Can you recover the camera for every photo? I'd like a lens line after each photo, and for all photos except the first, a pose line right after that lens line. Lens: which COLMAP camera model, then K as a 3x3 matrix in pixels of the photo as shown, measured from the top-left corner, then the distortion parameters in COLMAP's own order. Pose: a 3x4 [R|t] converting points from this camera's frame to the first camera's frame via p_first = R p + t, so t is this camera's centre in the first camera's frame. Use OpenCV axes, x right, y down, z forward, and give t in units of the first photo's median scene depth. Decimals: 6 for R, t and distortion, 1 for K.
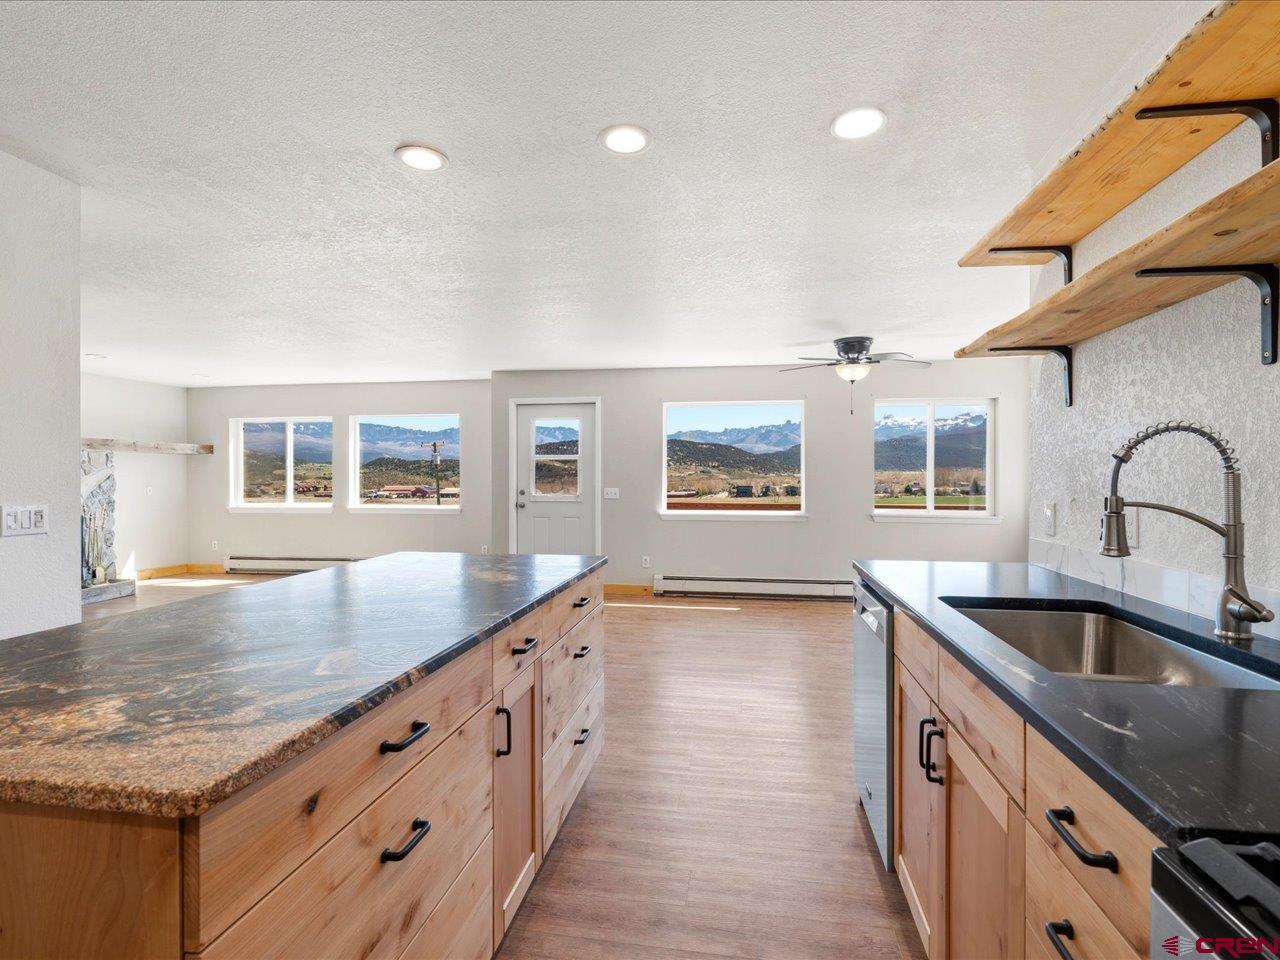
lens RADIAL K [[648.6, 0, 641.7], [0, 648.6, 478.8], [0, 0, 1]] dist [0.000868, -0.001065]
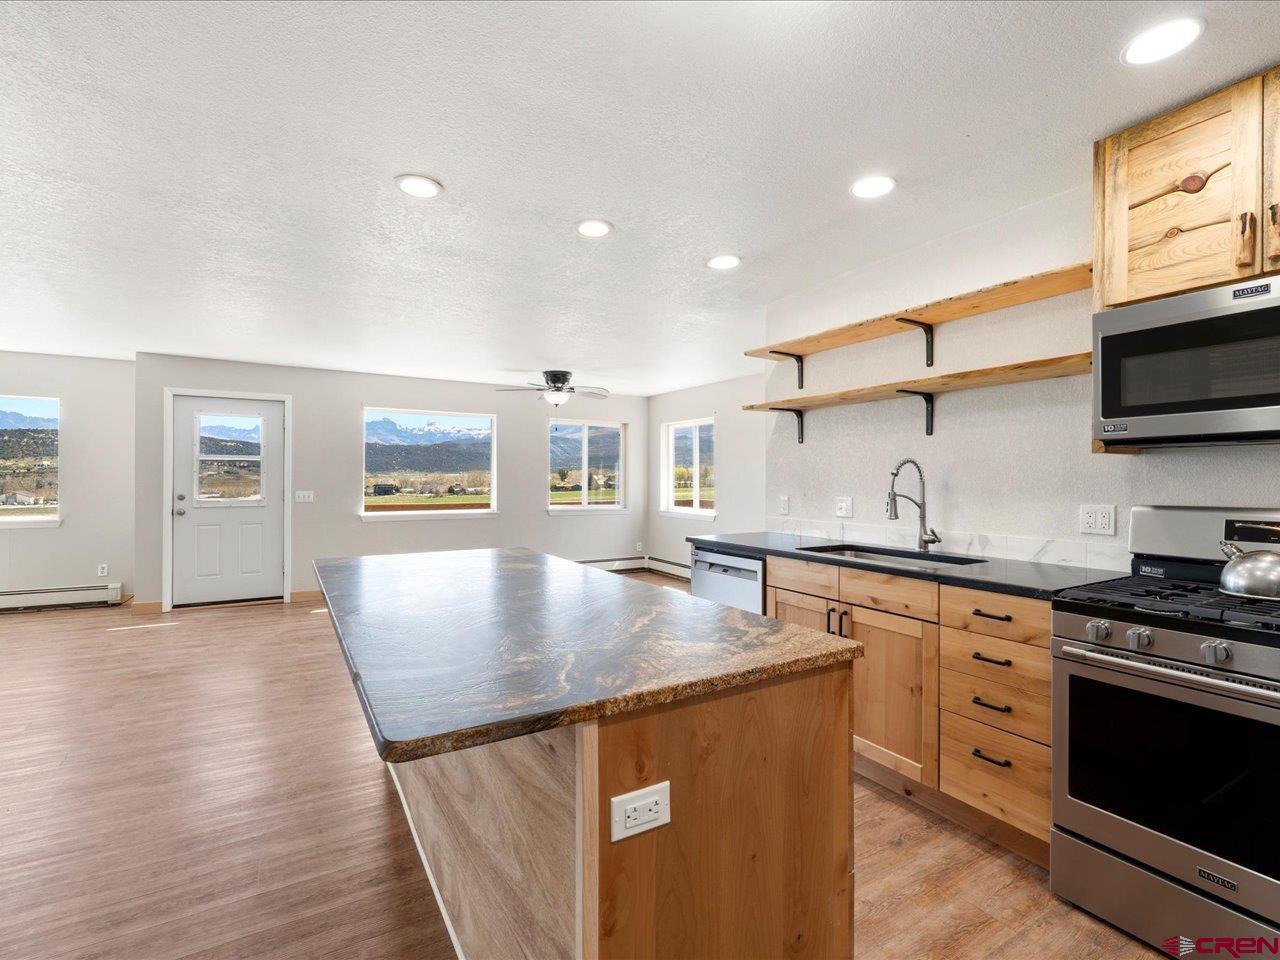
lens RADIAL K [[593.8, 0, 639.9], [0, 593.8, 478.6], [0, 0, 1]] dist [0.001238, 0.000028]
pose [[0.763447, 0.002059, 0.645868, -0.306183], [-0.000432, 0.999996, -0.002677, -0.002790], [-0.645871, 0.001765, 0.763445, 0.005518]]
